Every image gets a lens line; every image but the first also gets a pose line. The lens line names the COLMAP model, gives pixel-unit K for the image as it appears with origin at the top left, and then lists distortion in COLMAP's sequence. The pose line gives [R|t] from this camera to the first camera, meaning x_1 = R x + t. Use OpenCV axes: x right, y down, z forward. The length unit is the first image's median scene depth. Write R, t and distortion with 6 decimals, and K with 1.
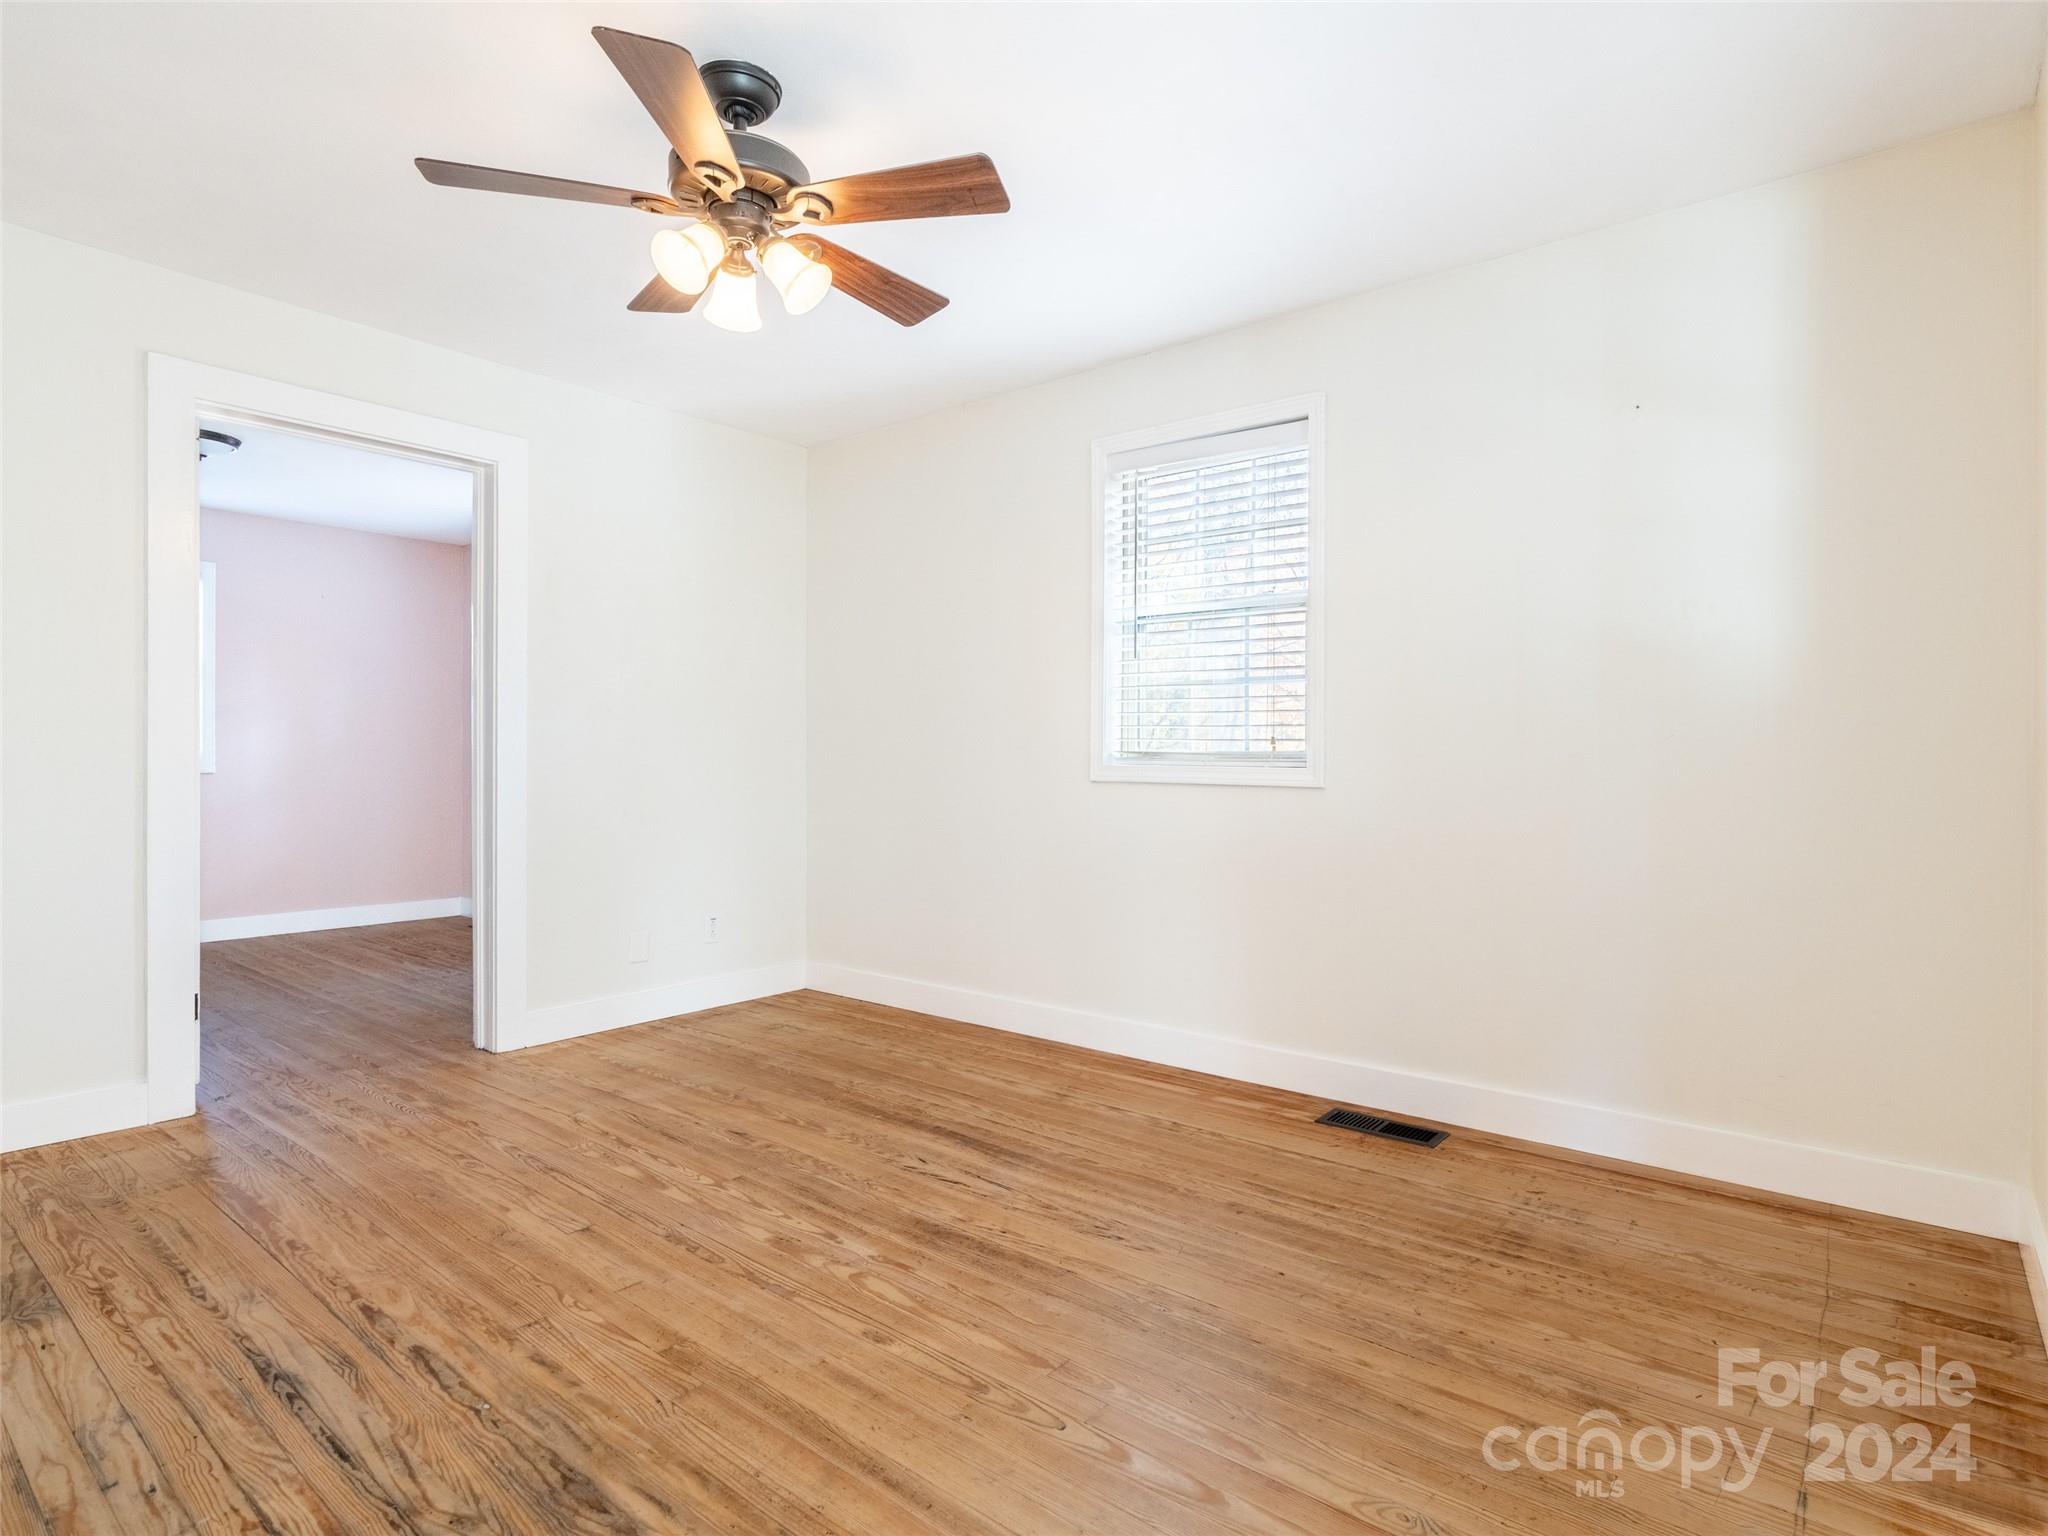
lens RADIAL K [[1047.2, 0, 1016.5], [0, 1047.2, 766.5], [0, 0, 1]] dist [-0.004300, 0.002038]
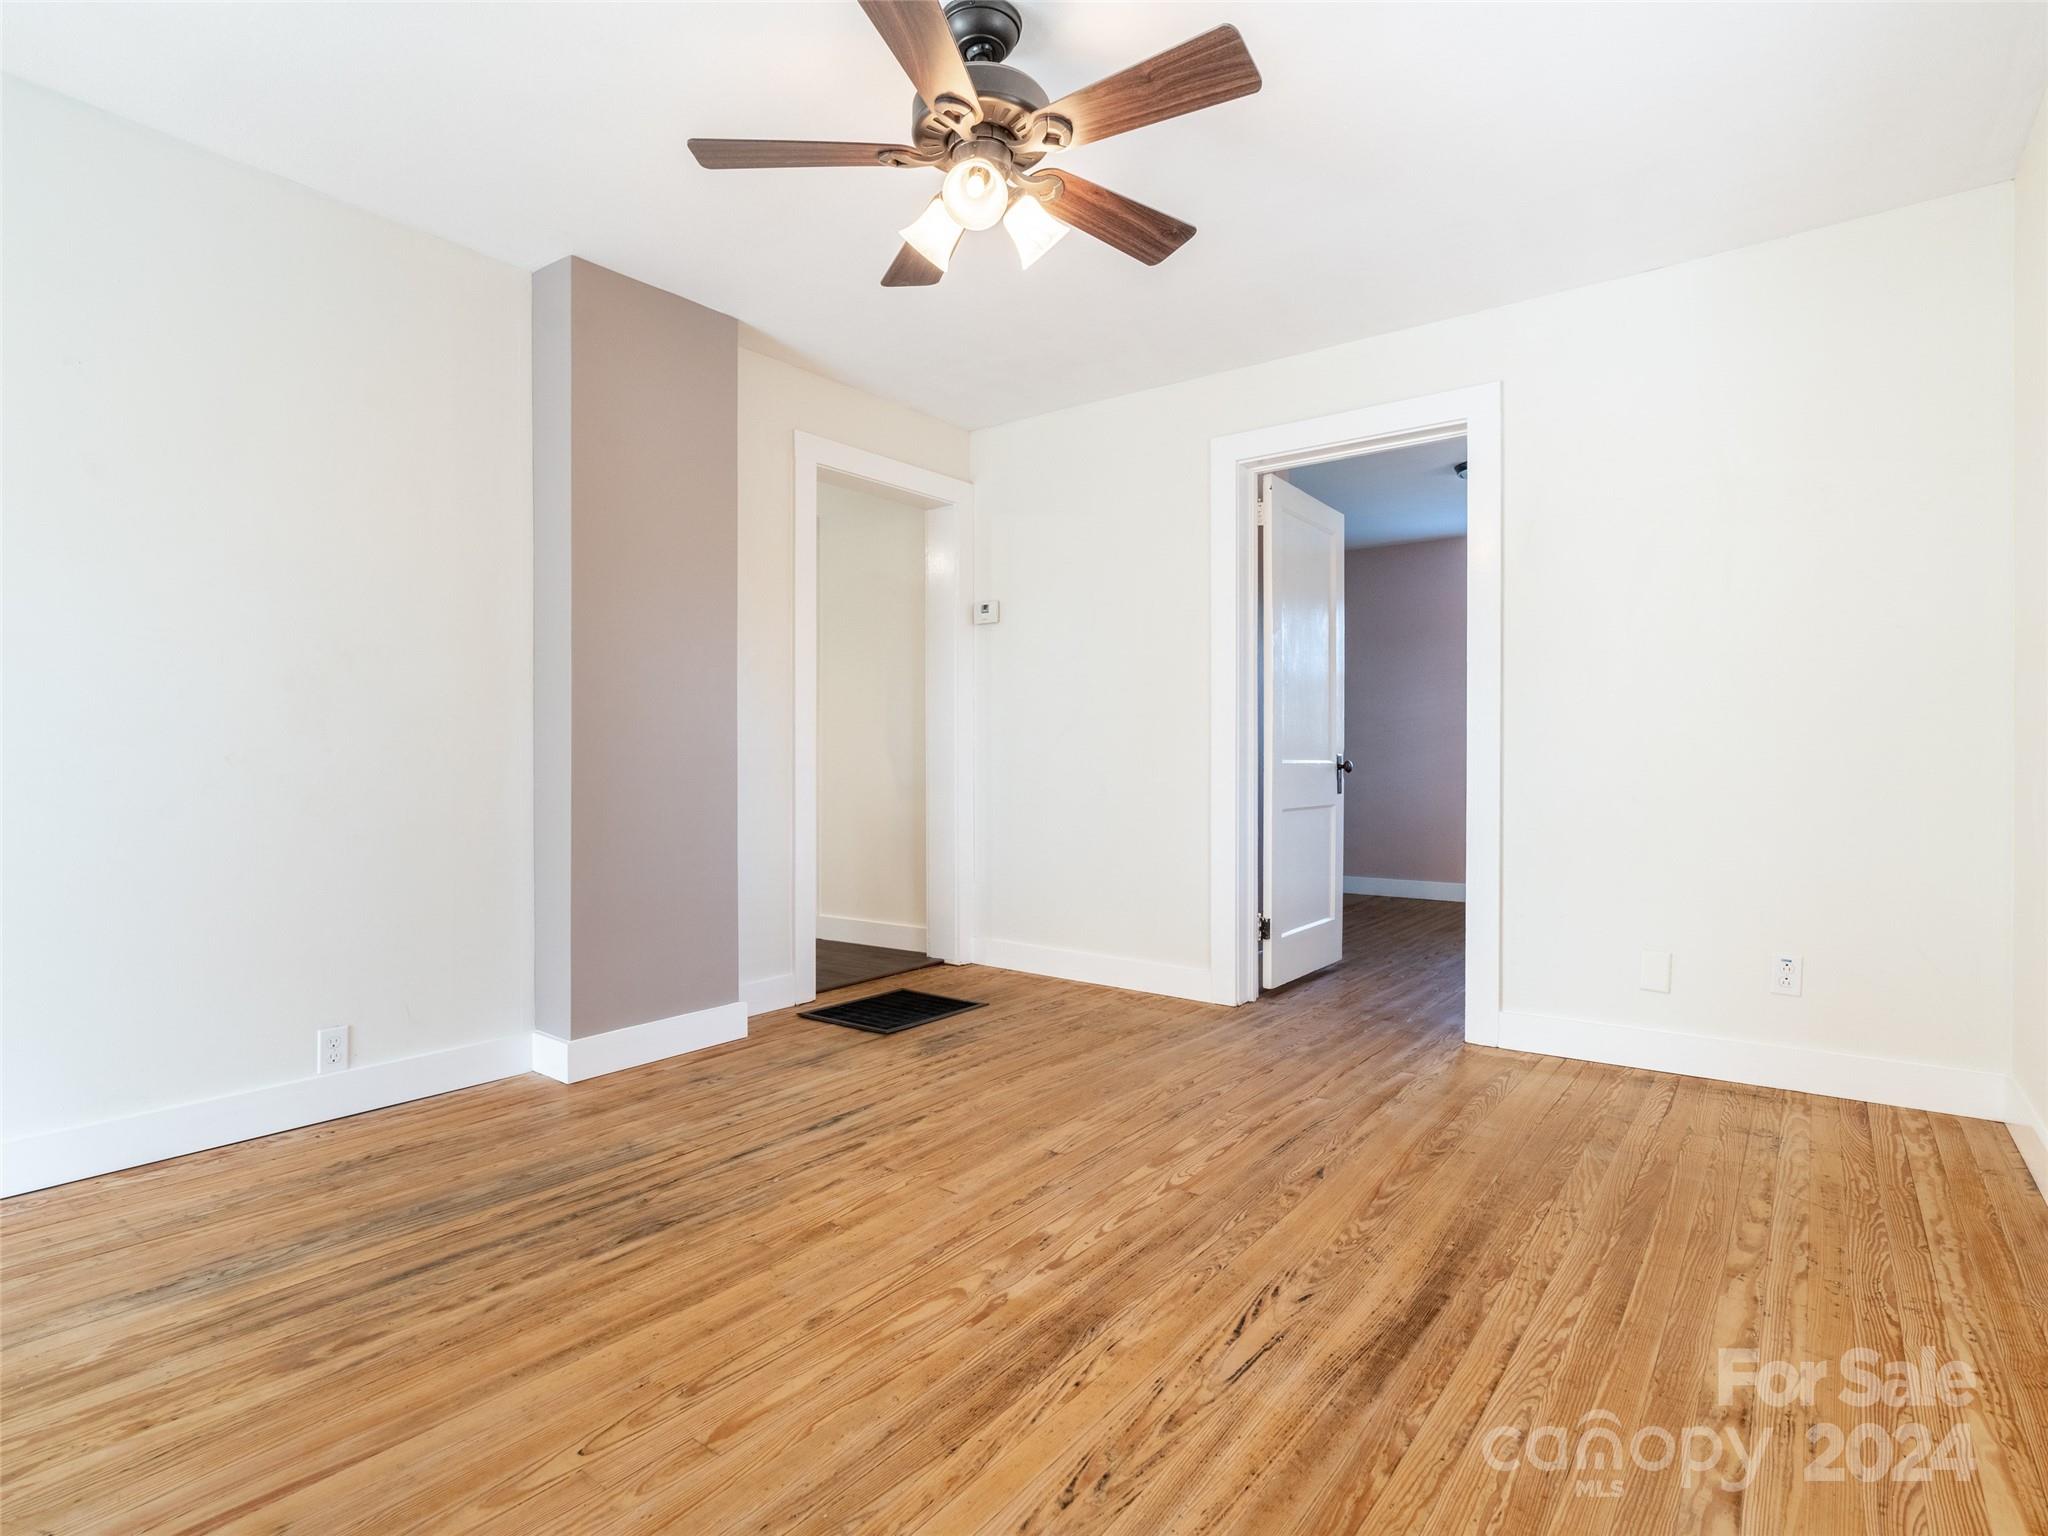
lens RADIAL K [[1012.5, 0, 1080.3], [0, 1012.5, 768.3], [0, 0, 1]] dist [-0.004432, 0.000667]
pose [[0.095147, 0.004965, -0.995451, 0.652677], [-0.005394, 0.999975, 0.004472, 0.036122], [0.995449, 0.004944, 0.095172, 0.941272]]
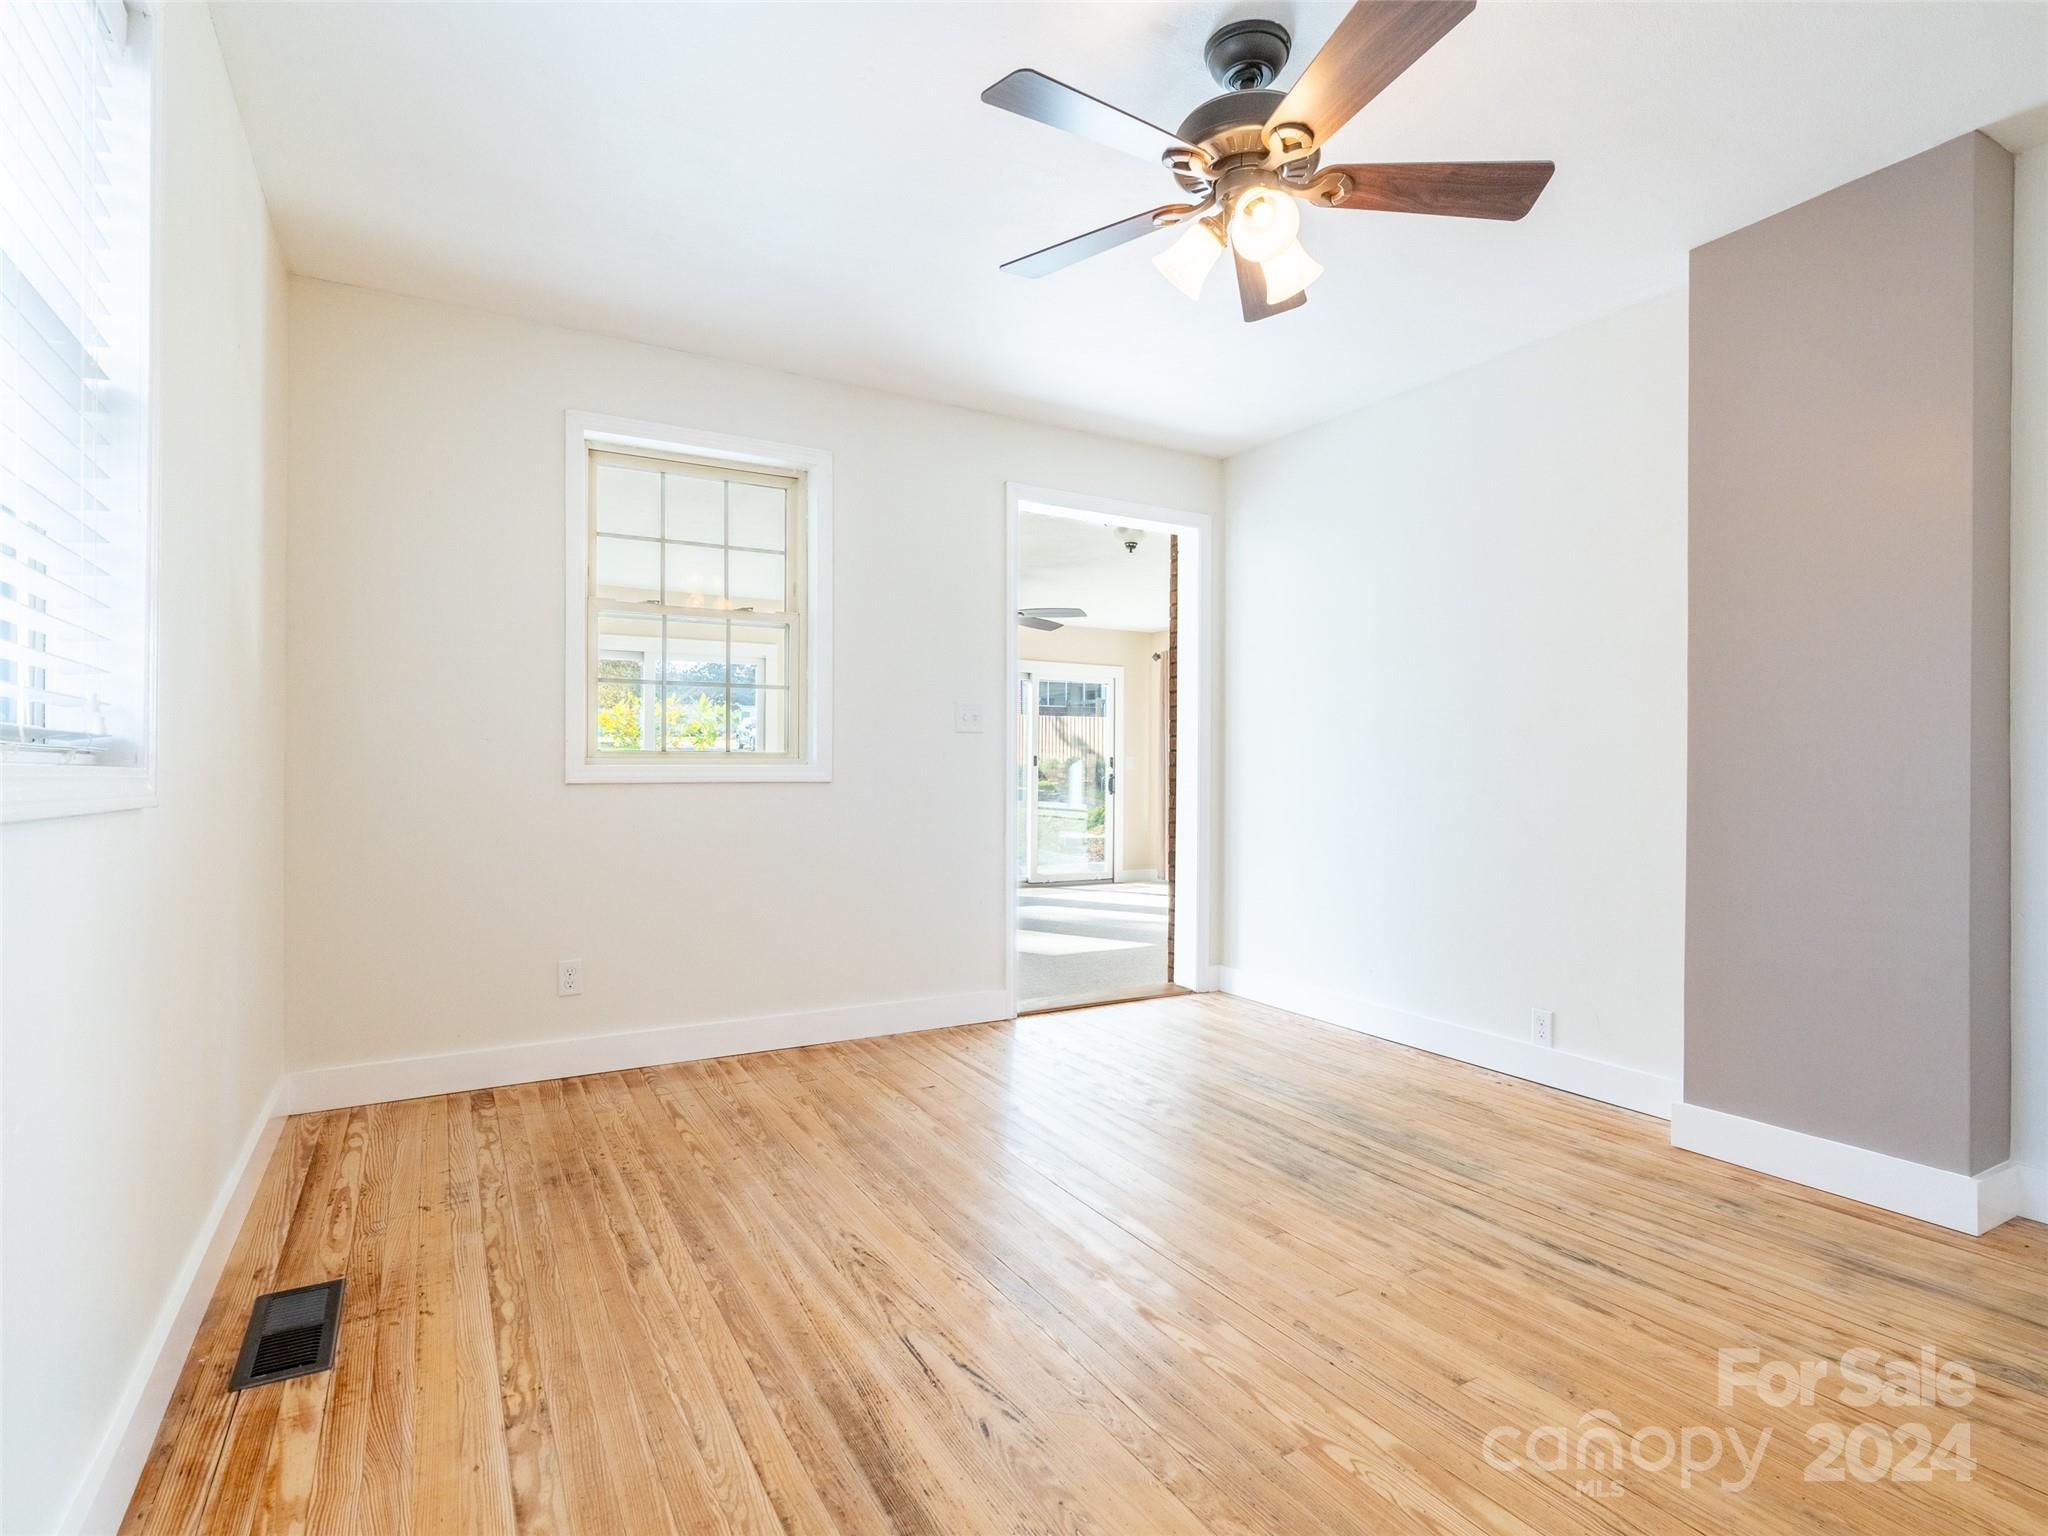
lens RADIAL K [[1047.2, 0, 1016.5], [0, 1047.2, 766.5], [0, 0, 1]] dist [-0.004300, 0.002038]
pose [[-0.945643, -0.004994, 0.325168, -0.358377], [-0.003602, 0.999982, 0.004883, -0.009404], [-0.325186, 0.003447, -0.945644, 1.859613]]
